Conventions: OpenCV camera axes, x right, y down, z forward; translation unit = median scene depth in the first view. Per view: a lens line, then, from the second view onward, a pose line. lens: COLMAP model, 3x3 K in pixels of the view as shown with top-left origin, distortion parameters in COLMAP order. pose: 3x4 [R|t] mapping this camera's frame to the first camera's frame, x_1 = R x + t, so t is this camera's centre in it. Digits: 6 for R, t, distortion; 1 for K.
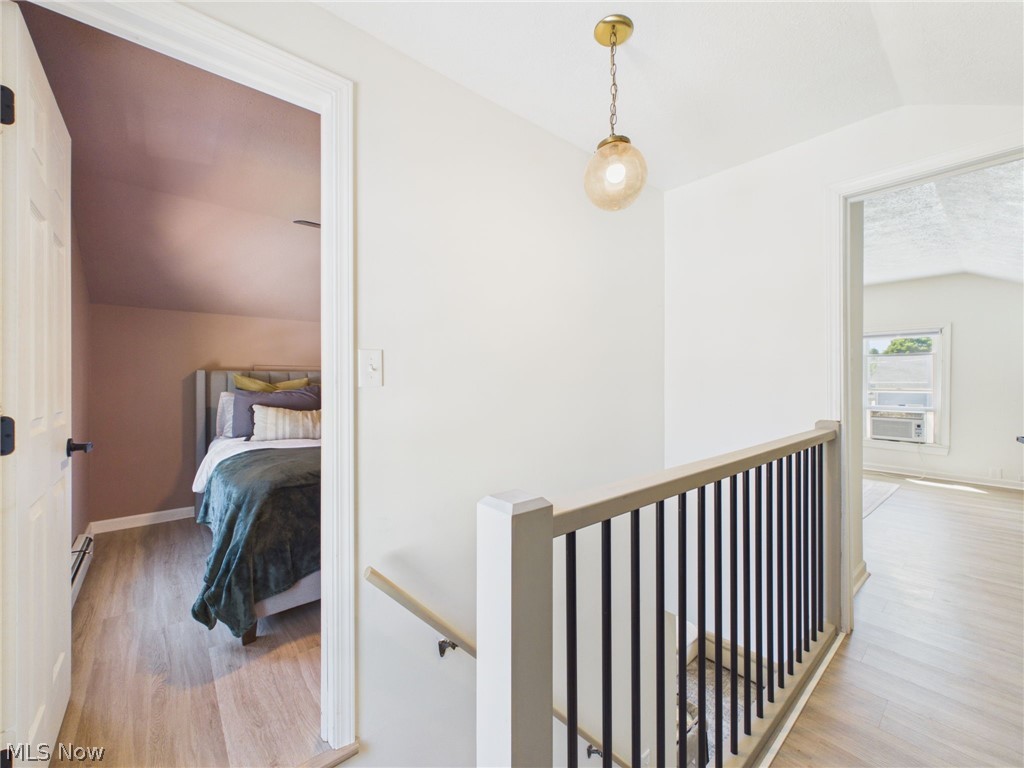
lens RADIAL K [[411.3, 0, 516.3], [0, 411.3, 383.3], [0, 0, 1]] dist [0.000146, 0.000127]
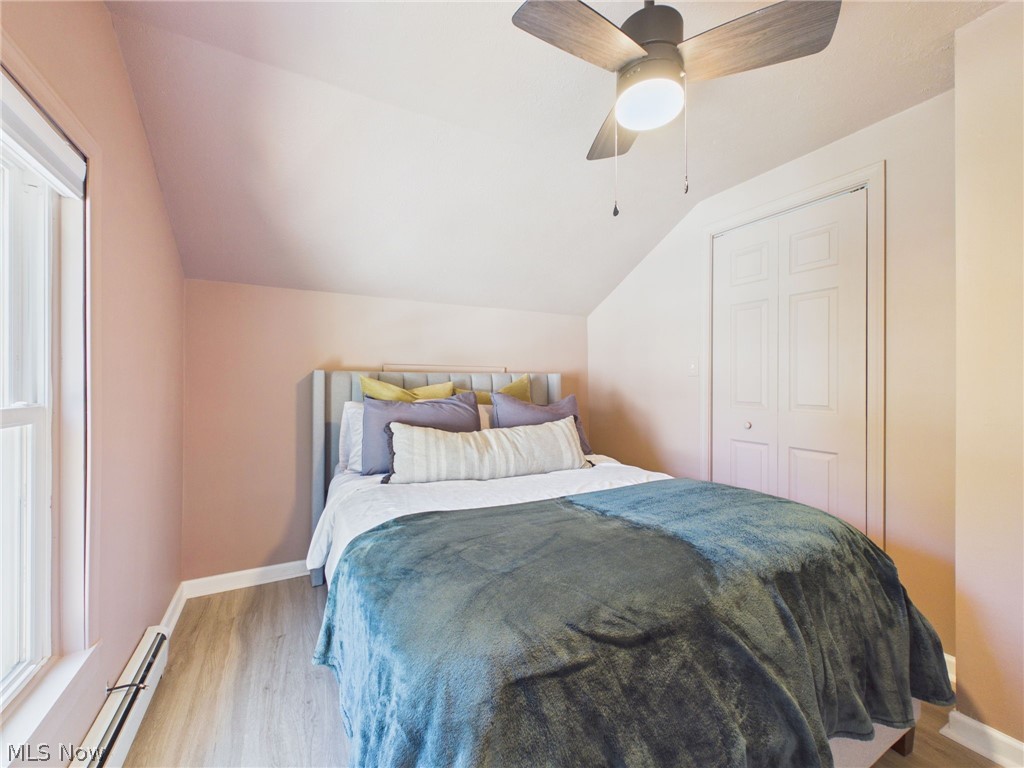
lens RADIAL K [[413.4, 0, 511.6], [0, 413.4, 388.4], [0, 0, 1]] dist [0.000834, -0.000150]
pose [[0.977128, 0.006157, -0.212564, -0.316126], [-0.006932, 0.999972, -0.002897, -0.000284], [0.212541, 0.004304, 0.977143, 0.406131]]
